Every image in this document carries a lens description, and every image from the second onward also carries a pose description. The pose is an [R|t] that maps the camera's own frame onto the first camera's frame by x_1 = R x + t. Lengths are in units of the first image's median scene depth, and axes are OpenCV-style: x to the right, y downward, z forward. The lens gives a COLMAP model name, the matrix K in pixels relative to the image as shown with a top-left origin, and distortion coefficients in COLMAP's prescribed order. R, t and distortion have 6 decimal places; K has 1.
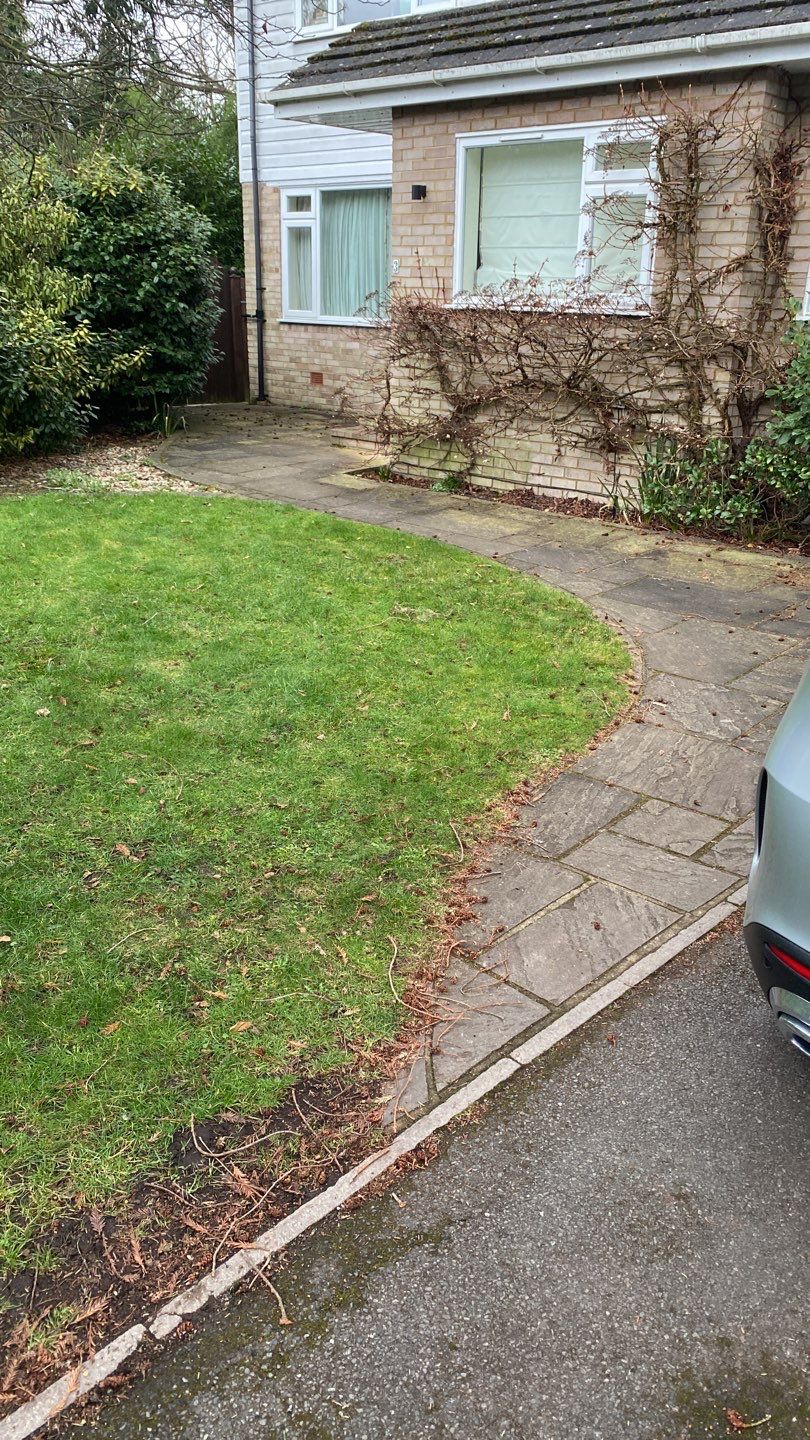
lens RADIAL K [[1125.2, 0, 381.4], [0, 1125.2, 723.2], [0, 0, 1]] dist [-0.009915, 0.010682]
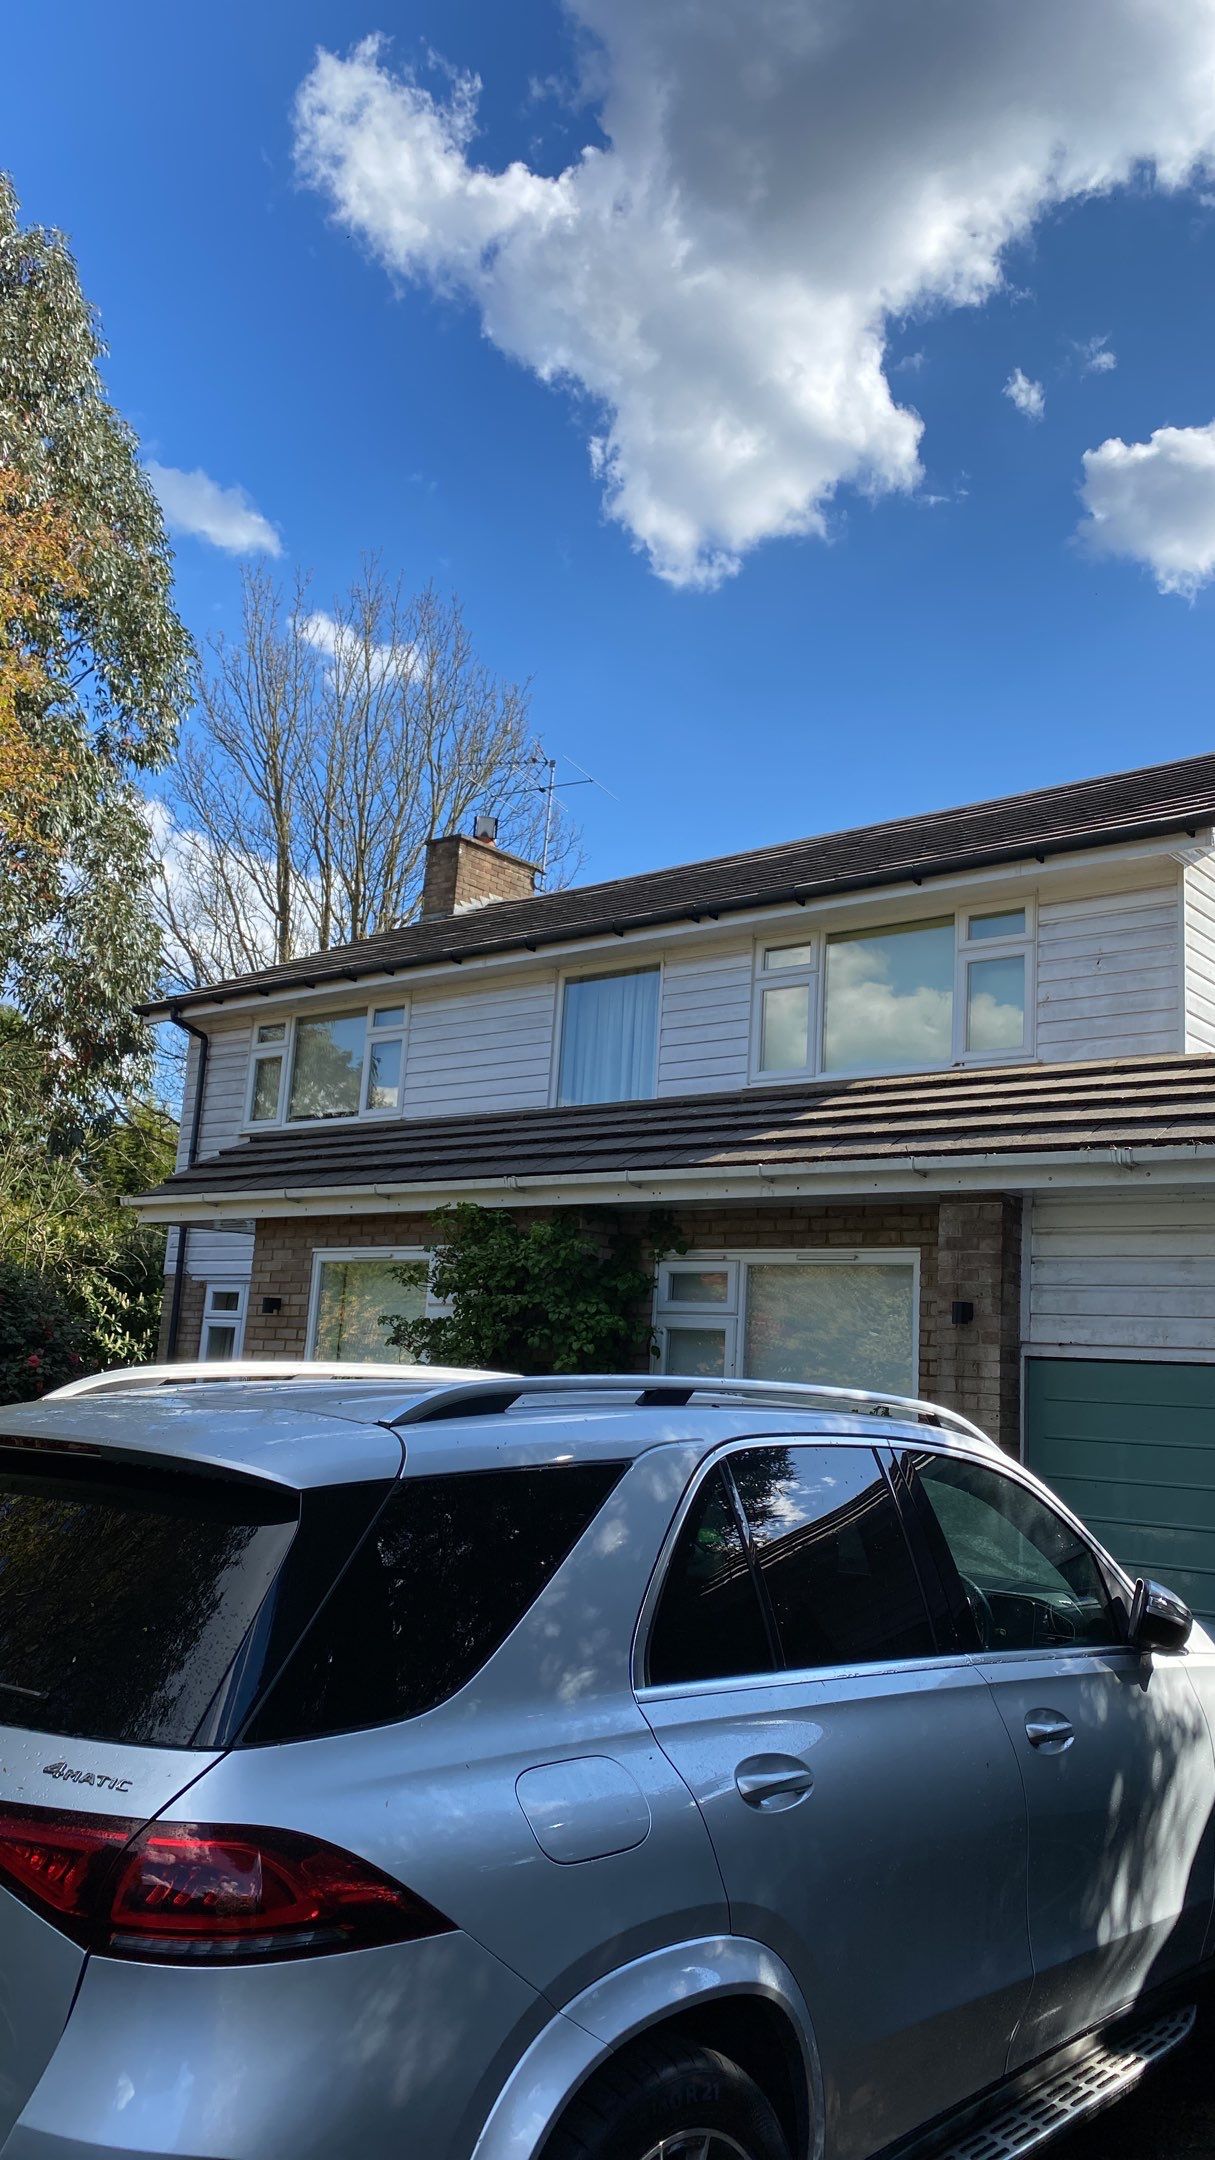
lens RADIAL K [[1626.9, 0, 611.7], [0, 1626.9, 1068.6], [0, 0, 1]] dist [0.150374, -0.382951]
pose [[0.998404, 0.047171, 0.031068, 0.254473], [-0.023301, 0.845024, -0.534221, 0.060486], [-0.051454, 0.532644, 0.844774, -0.219514]]
